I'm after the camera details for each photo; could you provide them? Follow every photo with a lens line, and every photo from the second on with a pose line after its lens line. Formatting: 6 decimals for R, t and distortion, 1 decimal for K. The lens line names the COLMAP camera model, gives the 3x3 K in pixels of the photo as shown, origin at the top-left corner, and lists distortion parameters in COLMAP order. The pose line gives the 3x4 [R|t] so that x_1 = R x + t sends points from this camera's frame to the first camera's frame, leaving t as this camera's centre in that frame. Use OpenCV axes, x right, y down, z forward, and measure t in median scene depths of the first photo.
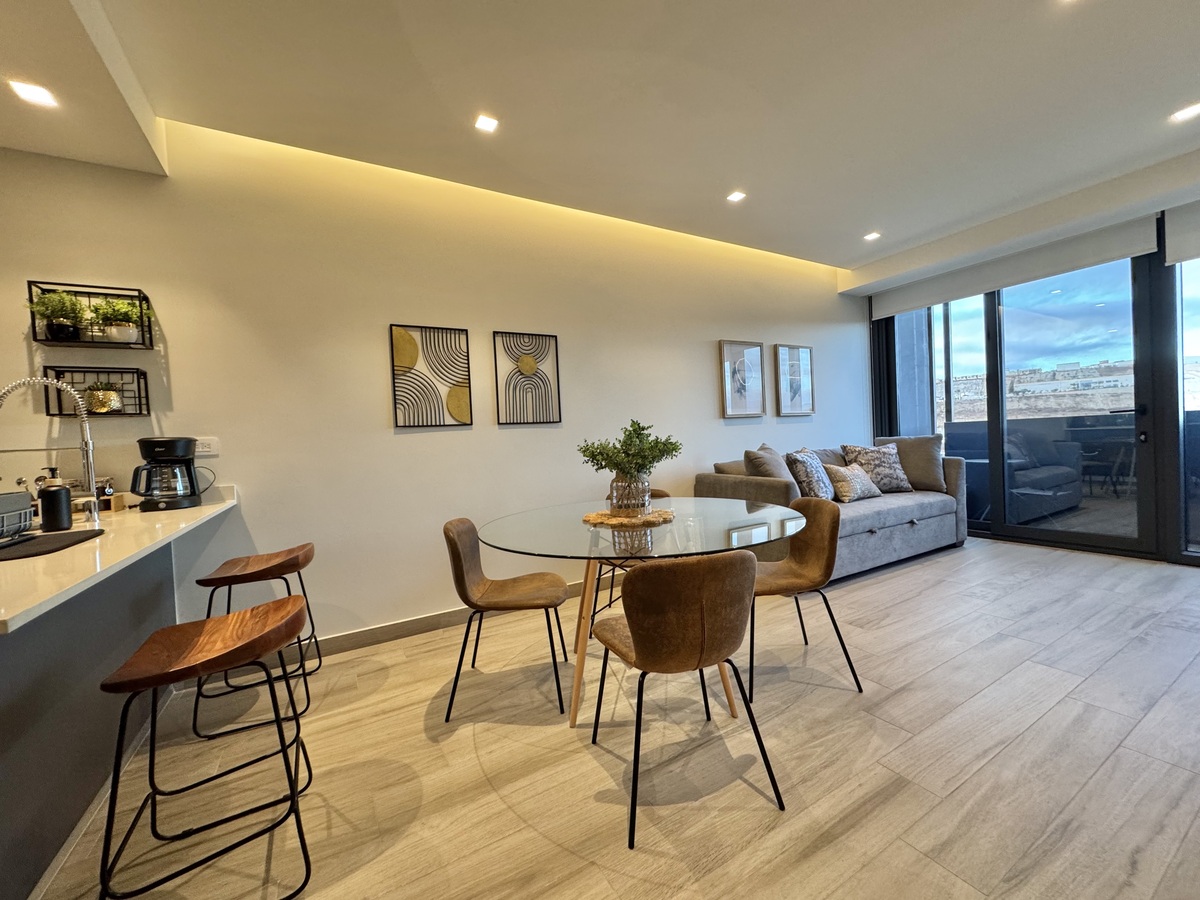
lens RADIAL K [[476.3, 0, 599.7], [0, 476.3, 450.0], [0, 0, 1]] dist [-0.002186, 0.000498]
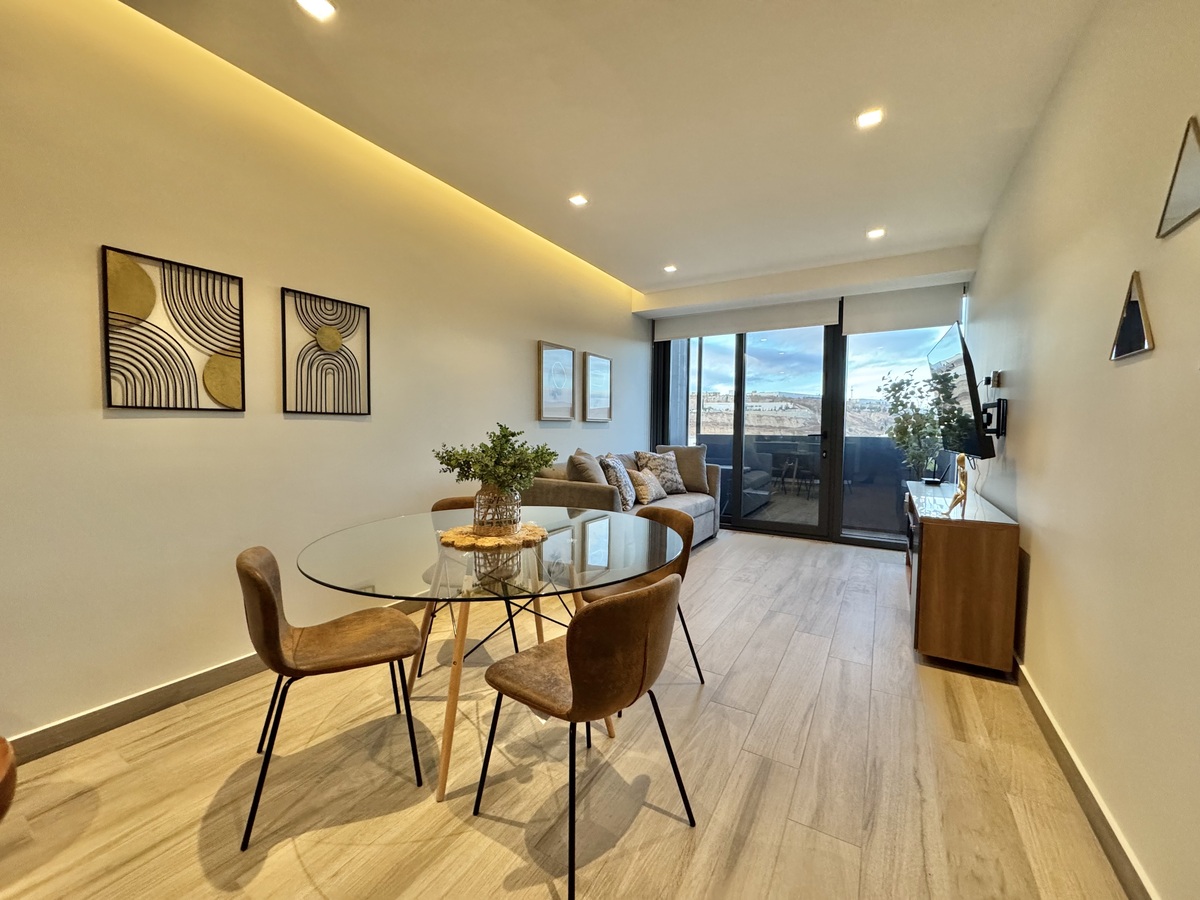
lens RADIAL K [[476.3, 0, 600.4], [0, 476.3, 448.3], [0, 0, 1]] dist [-0.002186, 0.000498]
pose [[0.873860, 0.037096, 0.484760, -0.178658], [-0.041767, 0.999127, -0.001167, -0.022526], [-0.484380, -0.019227, 0.874647, 0.128698]]
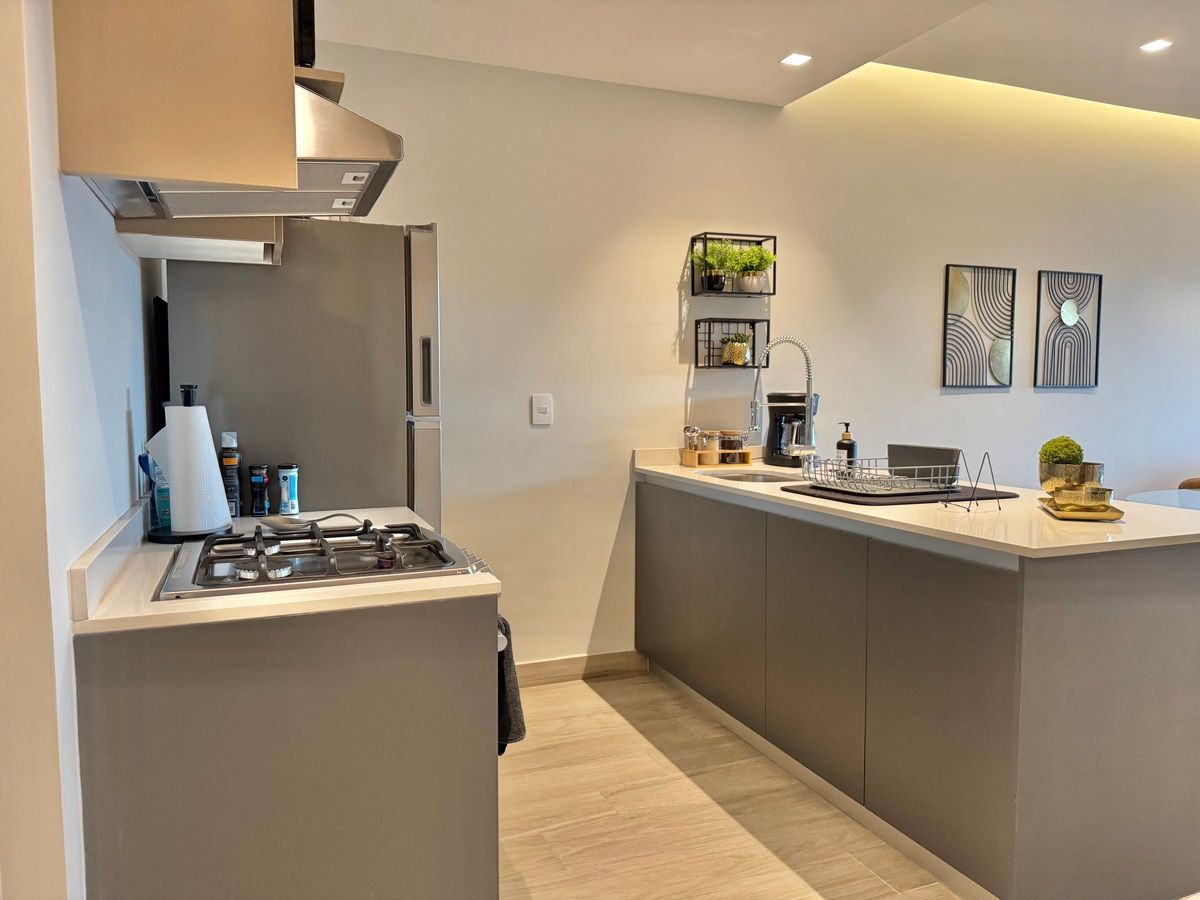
lens RADIAL K [[844.6, 0, 604.9], [0, 844.6, 448.5], [0, 0, 1]] dist [0.049862, -0.059138]
pose [[0.989096, 0.056366, -0.136058, -0.938951], [-0.050073, 0.997531, 0.049246, 0.019443], [0.138498, -0.041896, 0.989476, -0.676928]]
